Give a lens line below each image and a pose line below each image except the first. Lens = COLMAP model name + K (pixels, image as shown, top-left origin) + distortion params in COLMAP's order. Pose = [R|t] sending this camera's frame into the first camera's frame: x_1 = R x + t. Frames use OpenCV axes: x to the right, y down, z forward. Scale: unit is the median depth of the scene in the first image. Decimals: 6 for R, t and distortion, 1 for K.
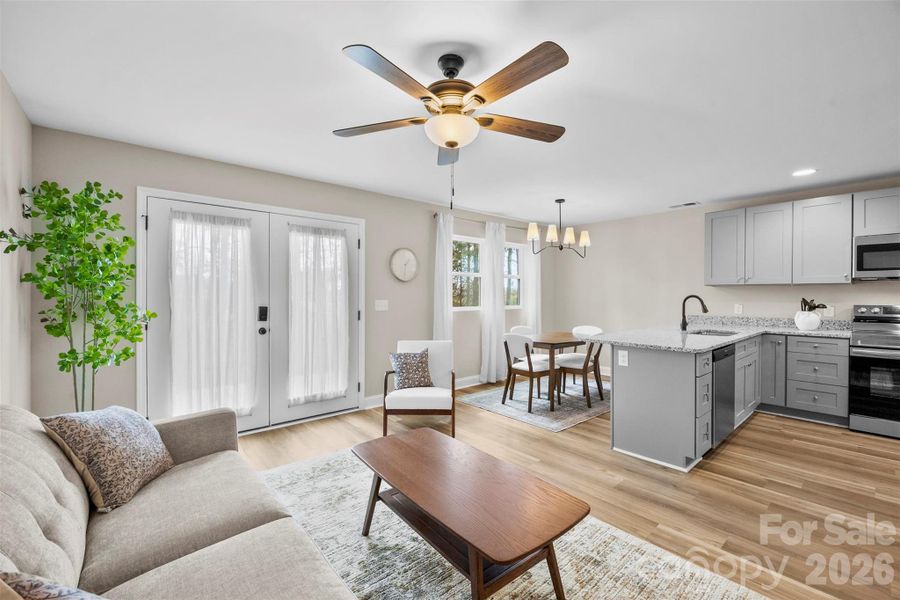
lens RADIAL K [[380.5, 0, 450.0], [0, 380.5, 300.0], [0, 0, 1]] dist [-0.012320, 0.000194]
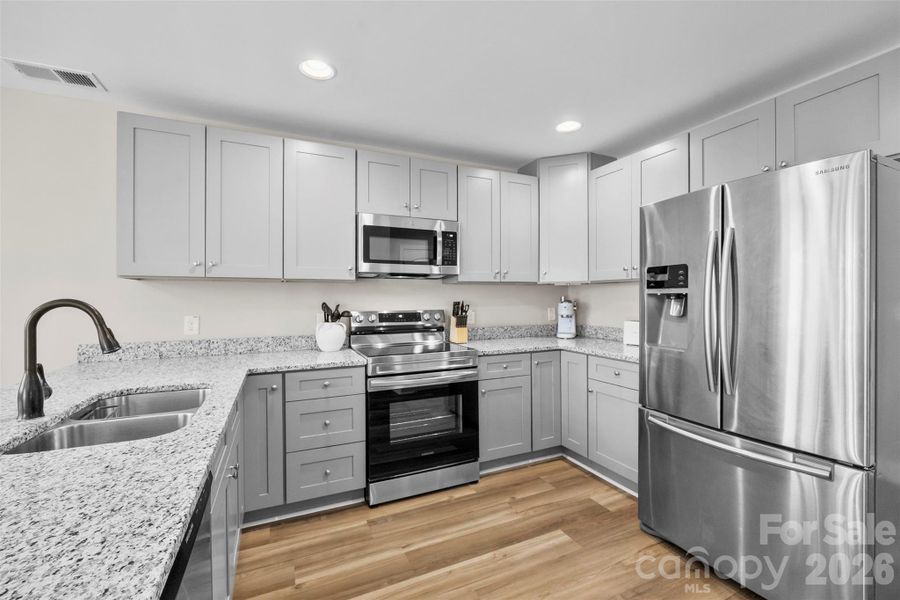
lens RADIAL K [[380.5, 0, 450.0], [0, 380.5, 300.0], [0, 0, 1]] dist [-0.012320, 0.000194]
pose [[0.283149, -0.007737, 0.959045, 0.454281], [0.013322, 0.999903, 0.004133, -0.009310], [-0.958984, 0.011606, 0.283224, 0.636814]]
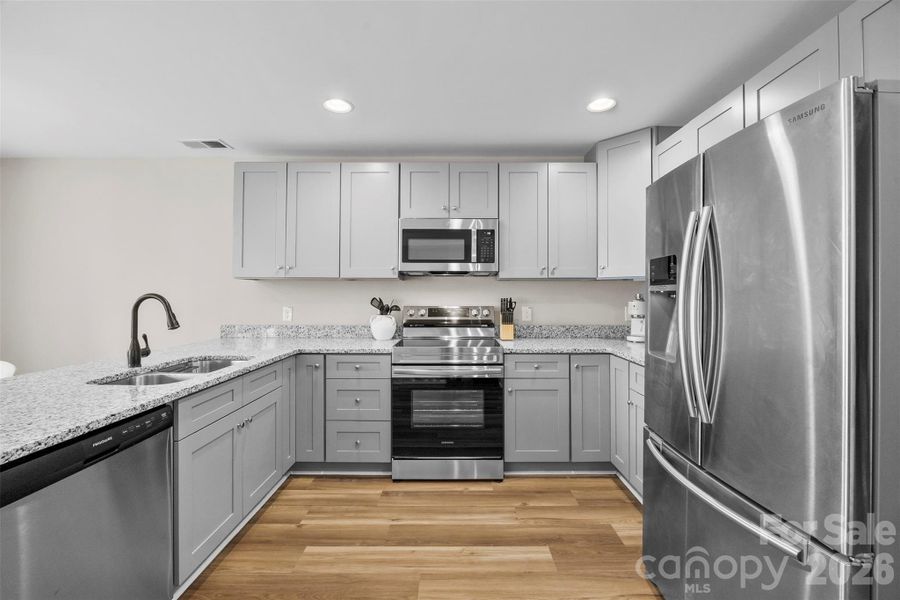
lens RADIAL K [[373.5, 0, 452.2], [0, 373.5, 291.7], [0, 0, 1]] dist [-0.019614, -0.000037]
pose [[0.659683, 0.005512, 0.751524, 0.565255], [0.005498, 0.999911, -0.012161, -0.007307], [-0.751524, 0.012154, 0.659593, 0.410548]]
